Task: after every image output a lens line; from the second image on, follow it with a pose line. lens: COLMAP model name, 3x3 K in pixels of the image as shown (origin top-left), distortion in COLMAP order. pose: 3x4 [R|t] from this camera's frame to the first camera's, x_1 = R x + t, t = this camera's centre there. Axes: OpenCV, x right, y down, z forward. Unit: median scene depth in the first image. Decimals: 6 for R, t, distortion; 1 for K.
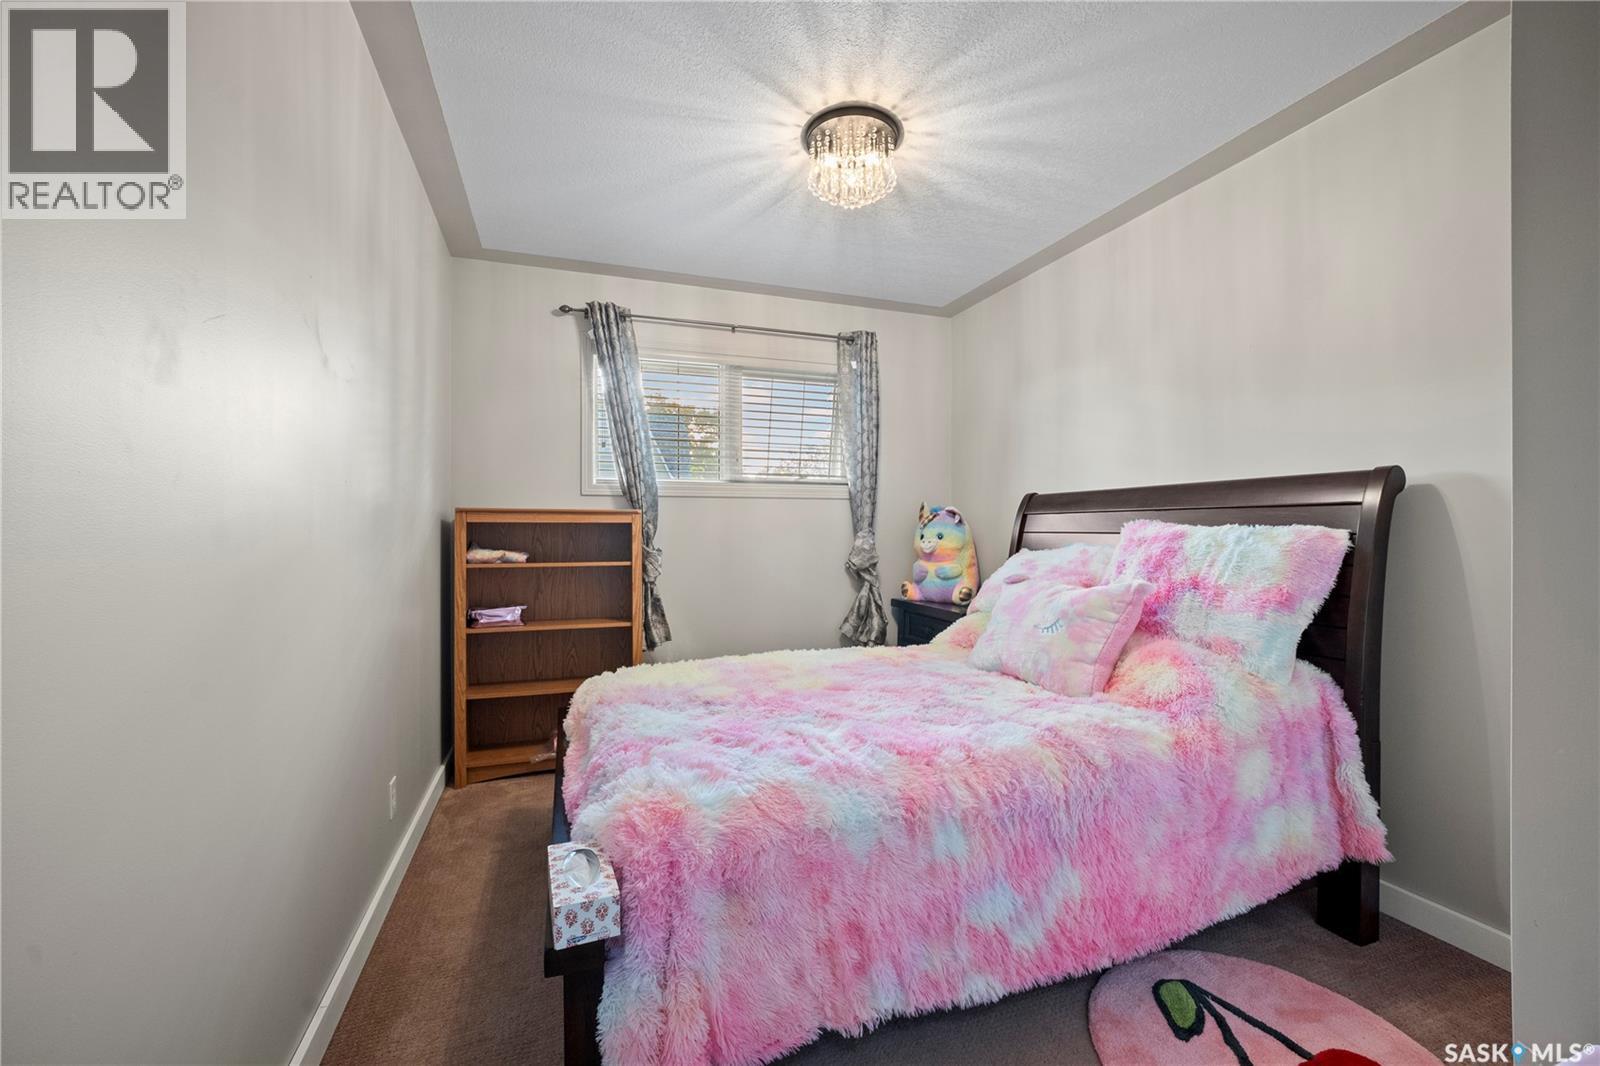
lens RADIAL K [[643.7, 0, 799.4], [0, 643.7, 531.9], [0, 0, 1]] dist [-0.000498, 0.002004]
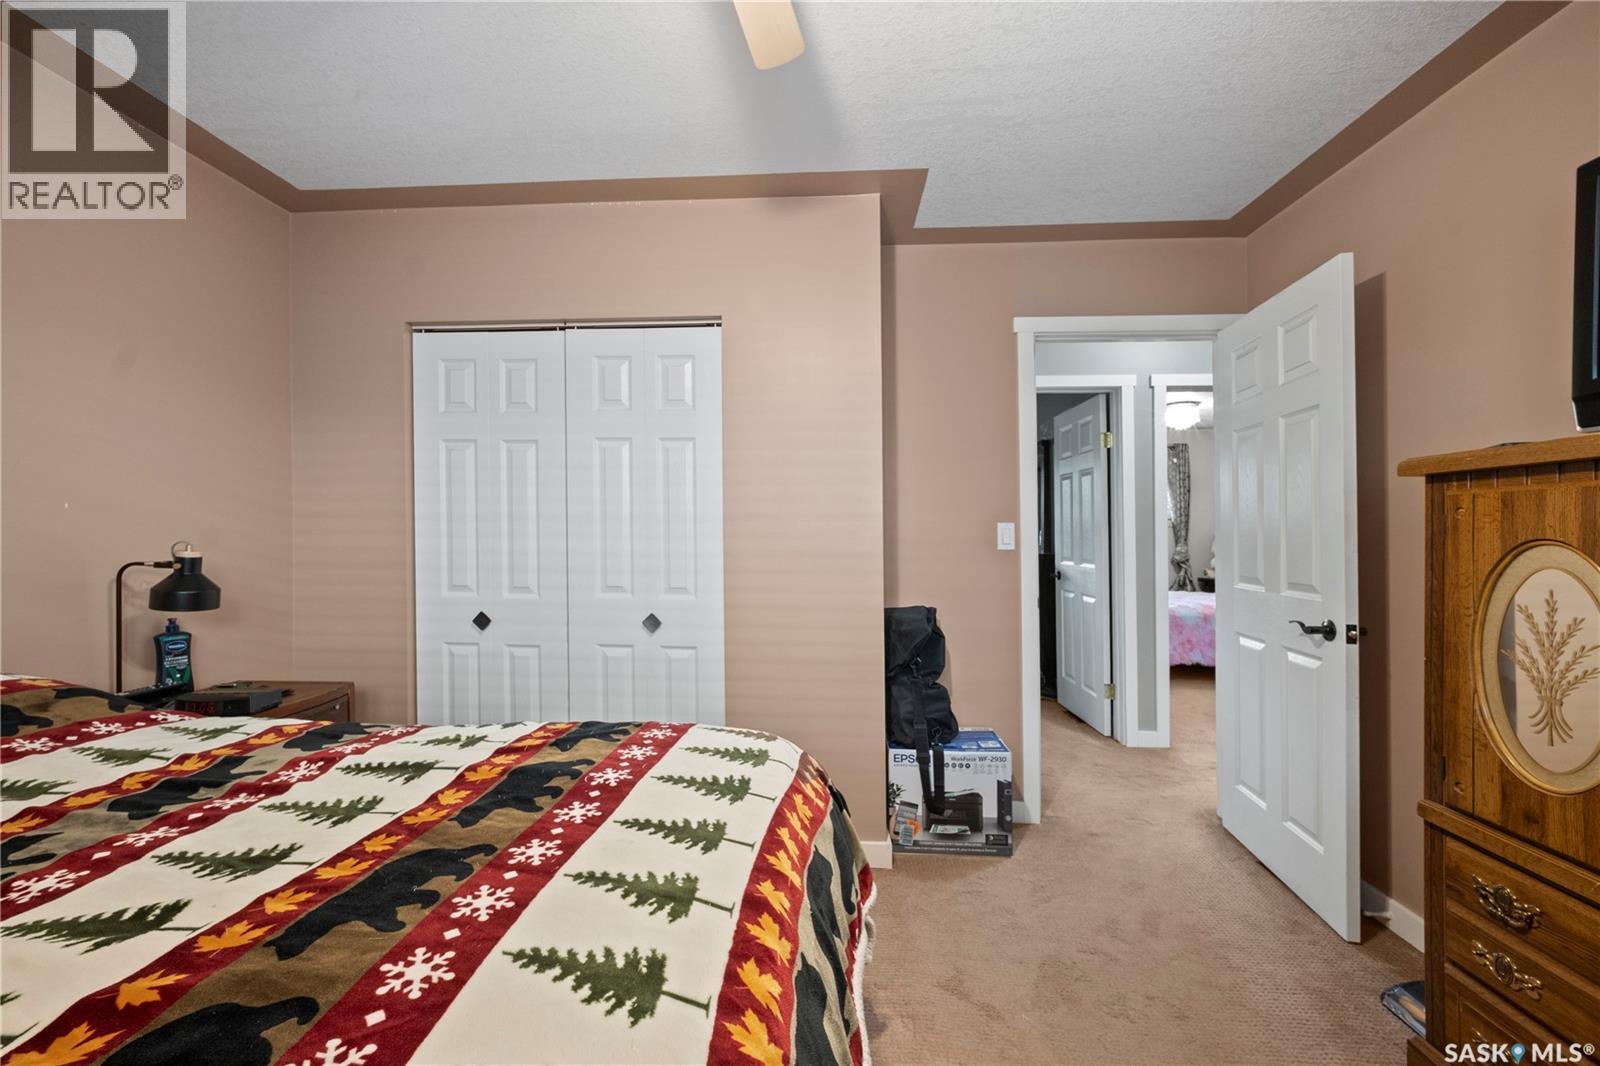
lens RADIAL K [[643.7, 0, 799.1], [0, 643.7, 534.7], [0, 0, 1]] dist [-0.000498, 0.002004]
pose [[0.917773, -0.004842, -0.397075, -0.197657], [0.003431, 0.999985, -0.004263, -0.023343], [0.397090, 0.002550, 0.917776, -1.322388]]
